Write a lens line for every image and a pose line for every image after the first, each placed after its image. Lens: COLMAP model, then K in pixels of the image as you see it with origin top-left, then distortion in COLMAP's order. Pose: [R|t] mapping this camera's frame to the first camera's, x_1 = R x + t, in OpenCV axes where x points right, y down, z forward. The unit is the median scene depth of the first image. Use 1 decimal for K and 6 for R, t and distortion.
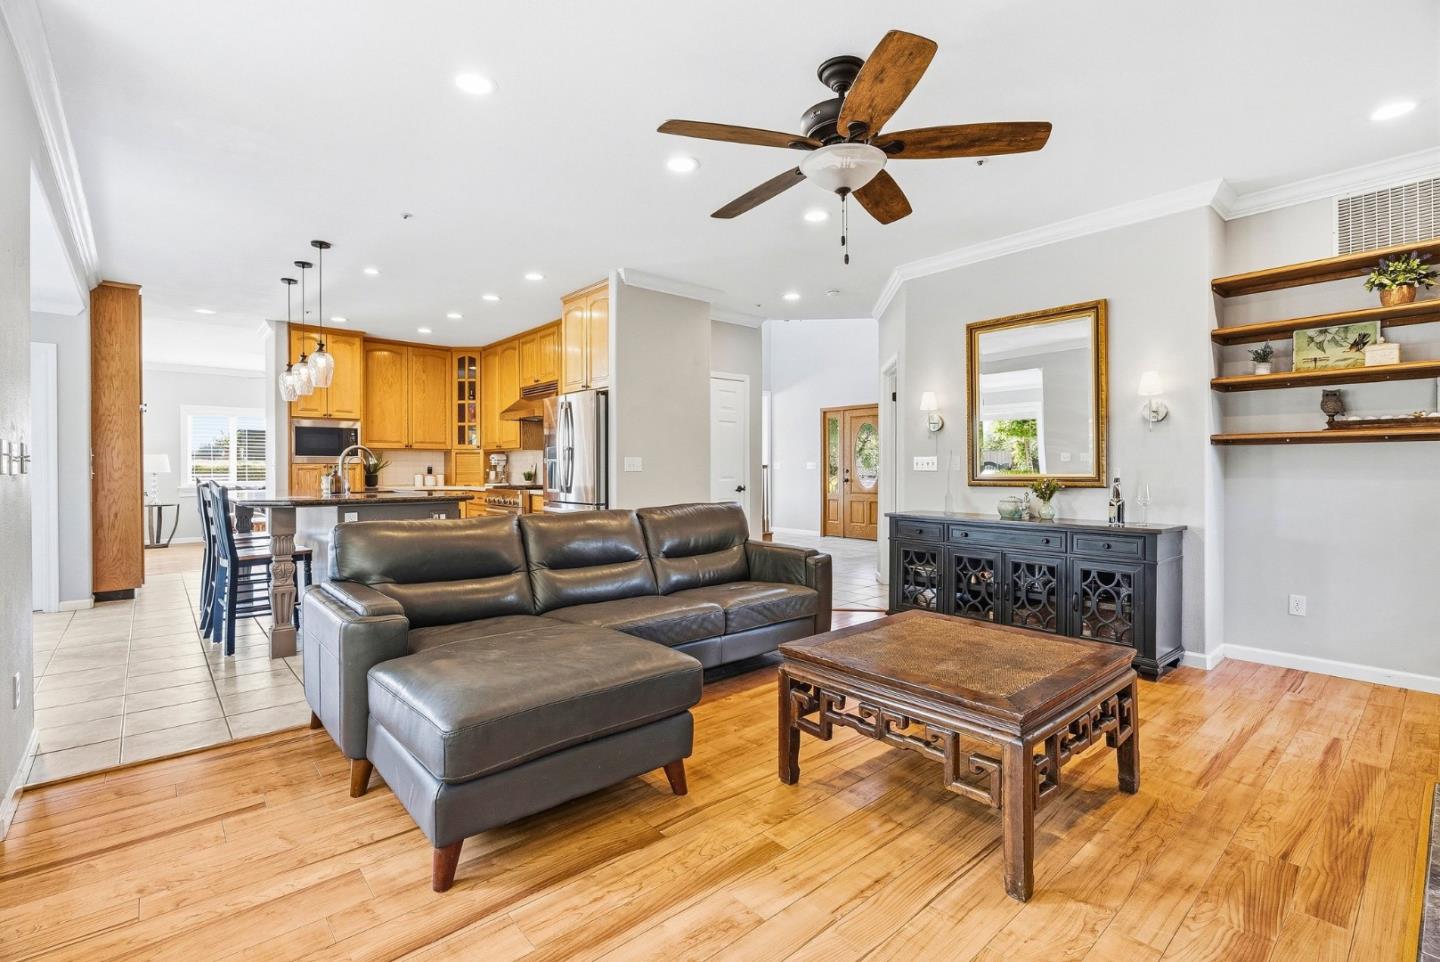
lens RADIAL K [[657.5, 0, 724.3], [0, 657.5, 468.6], [0, 0, 1]] dist [-0.001644, 0.003132]
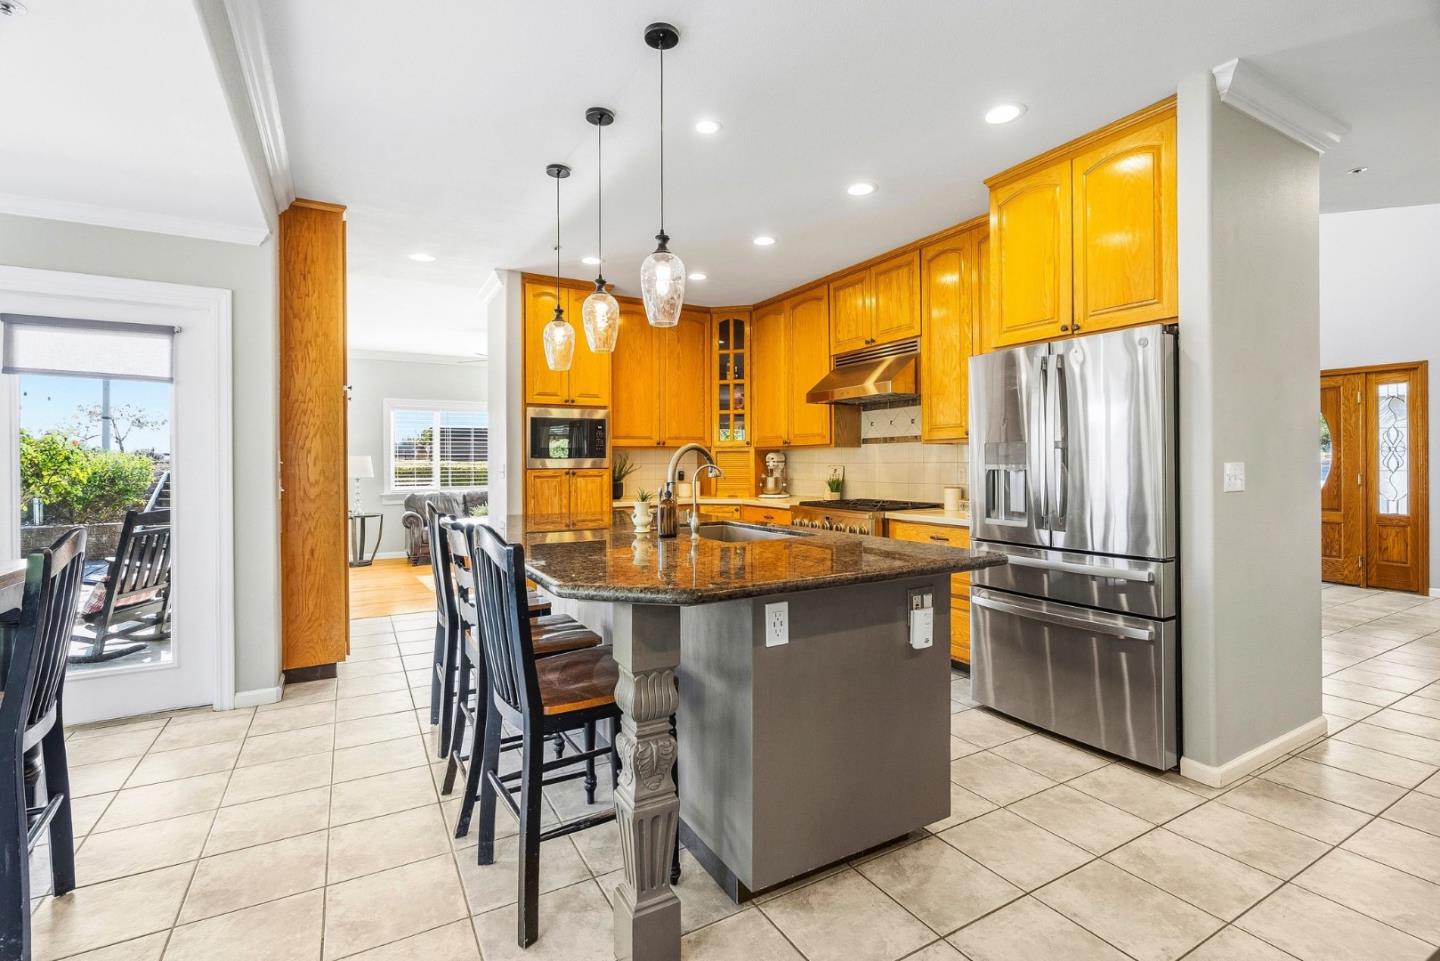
lens RADIAL K [[657.5, 0, 726.7], [0, 657.5, 459.0], [0, 0, 1]] dist [-0.001644, 0.003132]
pose [[0.980554, -0.004374, -0.196199, -0.302900], [0.003281, 0.999977, -0.005899, -0.013953], [0.196220, 0.005141, 0.980546, 0.340072]]
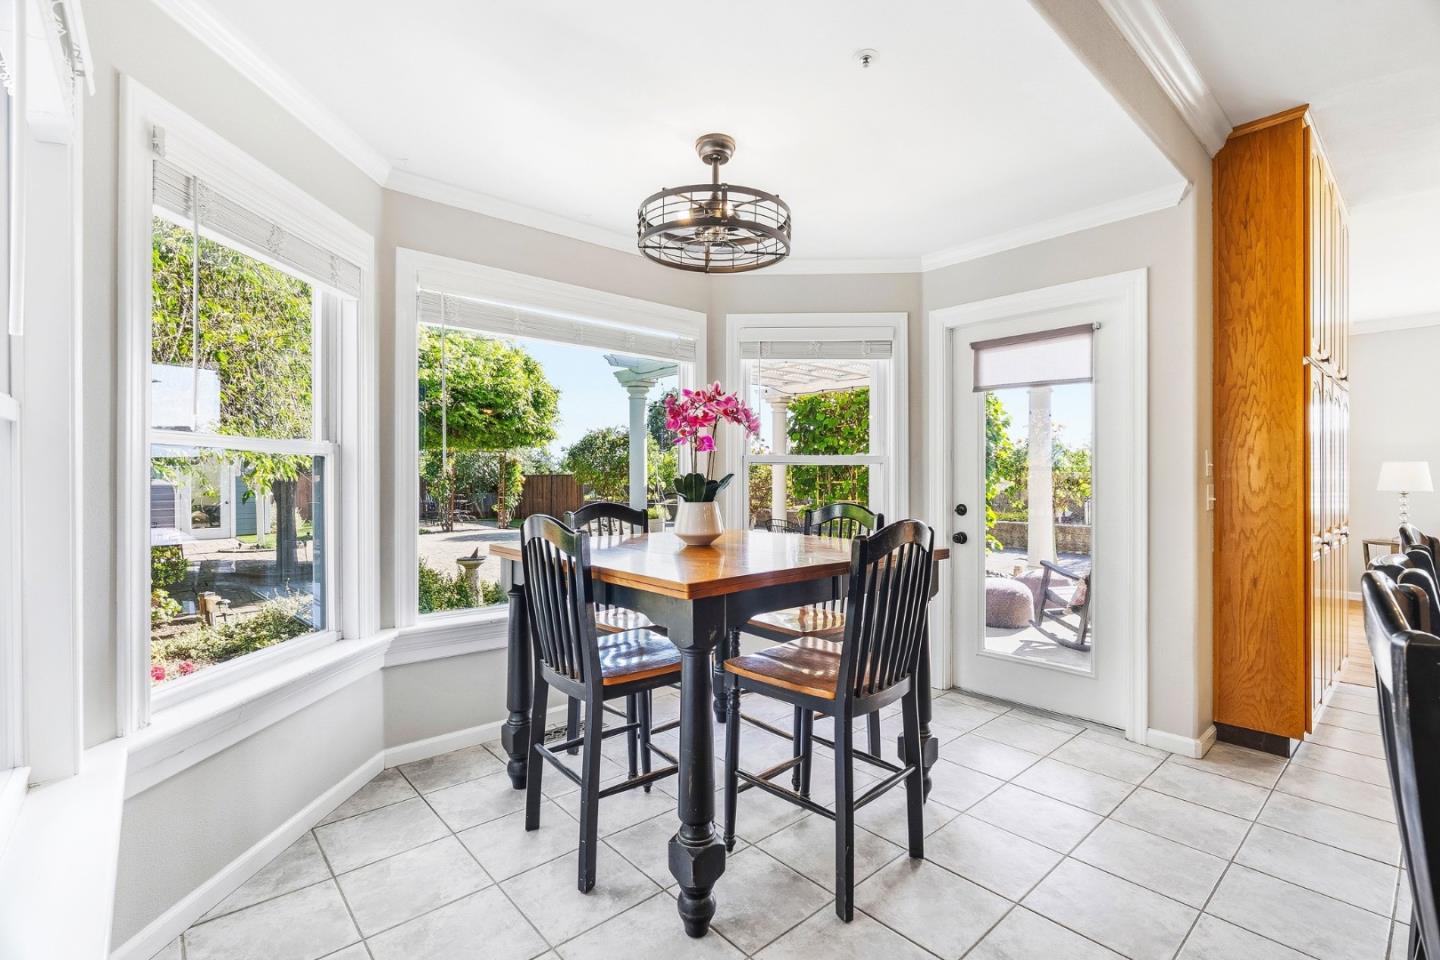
lens RADIAL K [[657.5, 0, 724.4], [0, 657.5, 479.5], [0, 0, 1]] dist [-0.001644, 0.003132]
pose [[0.013881, 0.003453, -0.999898, -0.332851], [-0.001960, 0.999992, 0.003426, -0.007018], [0.999902, 0.001912, 0.013888, 0.458963]]
